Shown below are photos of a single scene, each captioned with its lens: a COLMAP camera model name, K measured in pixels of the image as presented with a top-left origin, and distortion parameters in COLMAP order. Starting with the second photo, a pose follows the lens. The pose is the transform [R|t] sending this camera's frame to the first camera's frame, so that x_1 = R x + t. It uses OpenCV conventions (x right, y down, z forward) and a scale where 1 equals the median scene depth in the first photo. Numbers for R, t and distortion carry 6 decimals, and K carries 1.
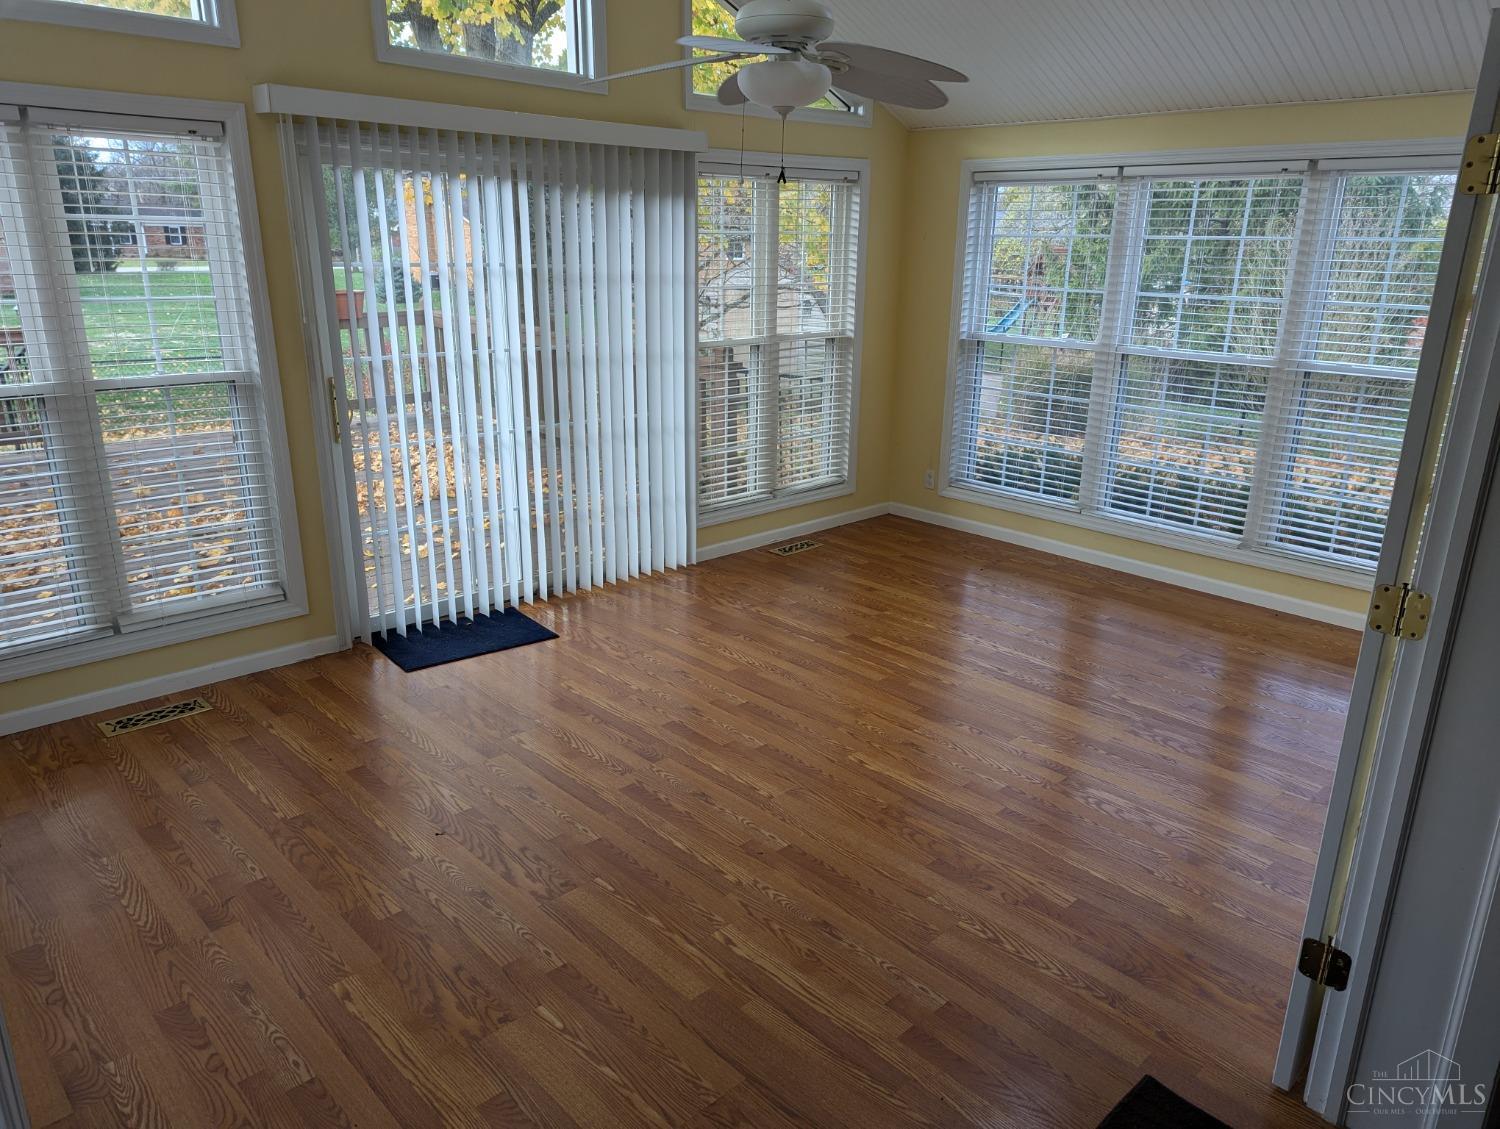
lens RADIAL K [[1026.0, 0, 750.0], [0, 1026.0, 564.5], [0, 0, 1]] dist [0.044231, -0.000177]
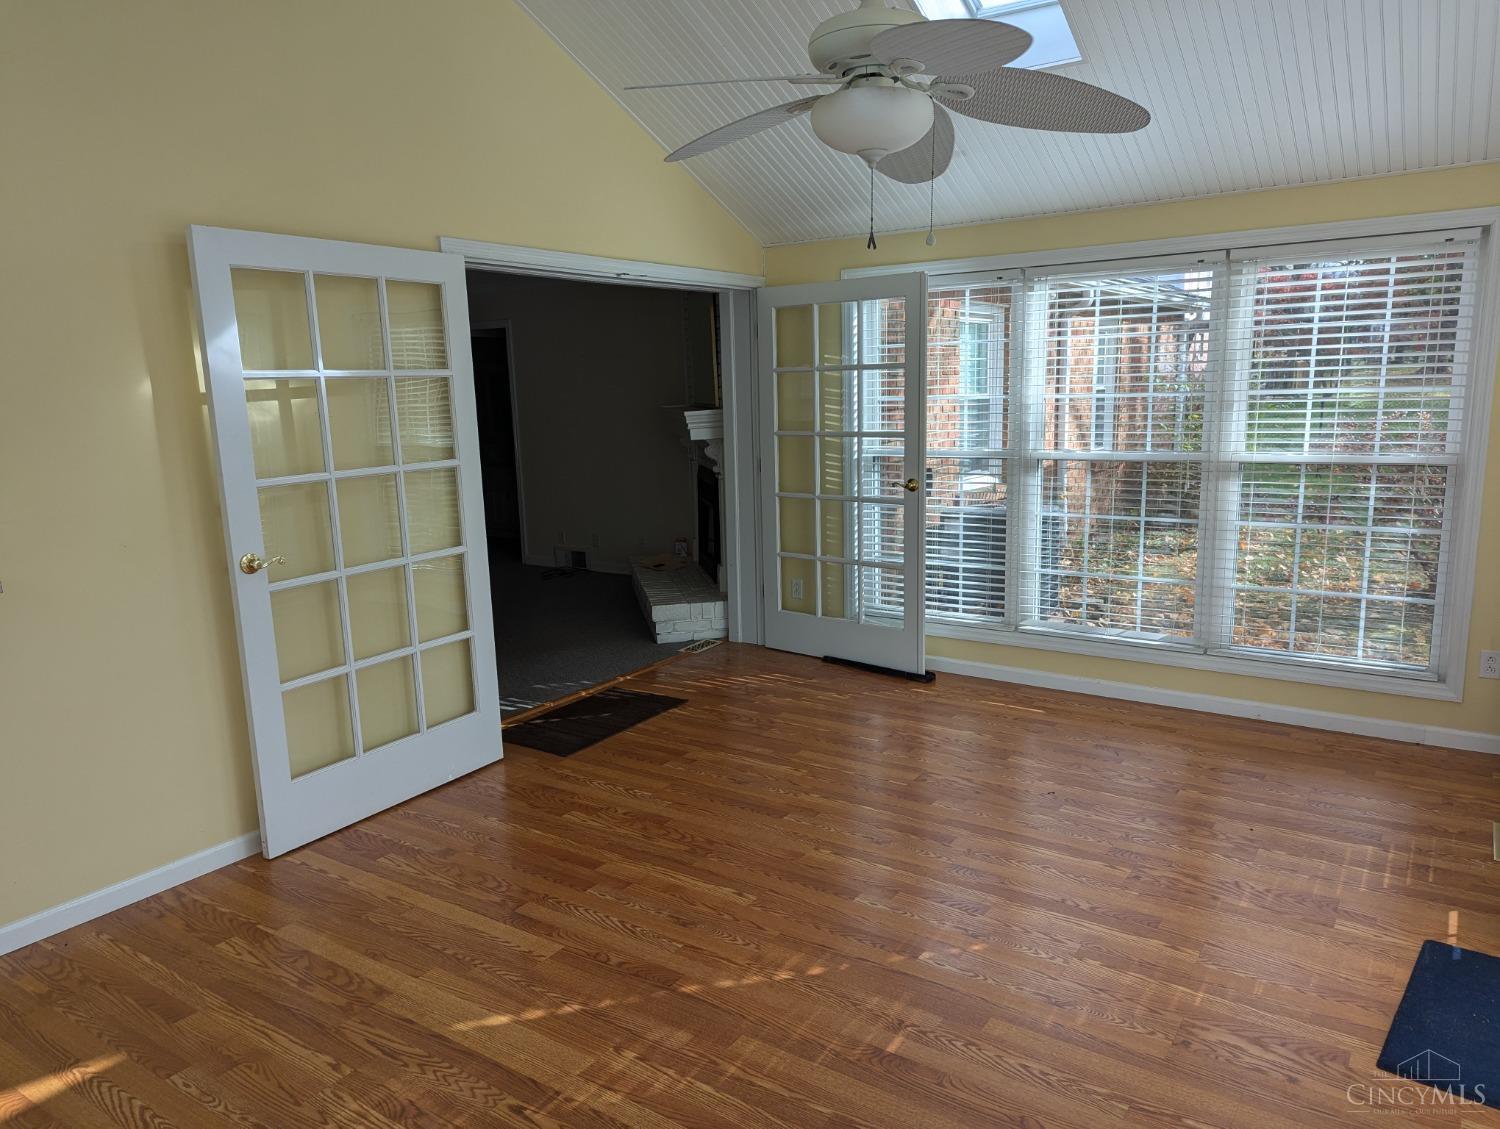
lens RADIAL K [[1026.0, 0, 750.0], [0, 1026.0, 564.5], [0, 0, 1]] dist [0.044231, -0.000177]
pose [[-0.975152, 0.052603, -0.215199, 0.278410], [-0.054059, 0.885532, 0.461423, -0.480249], [0.214838, 0.461591, -0.860685, 1.644169]]
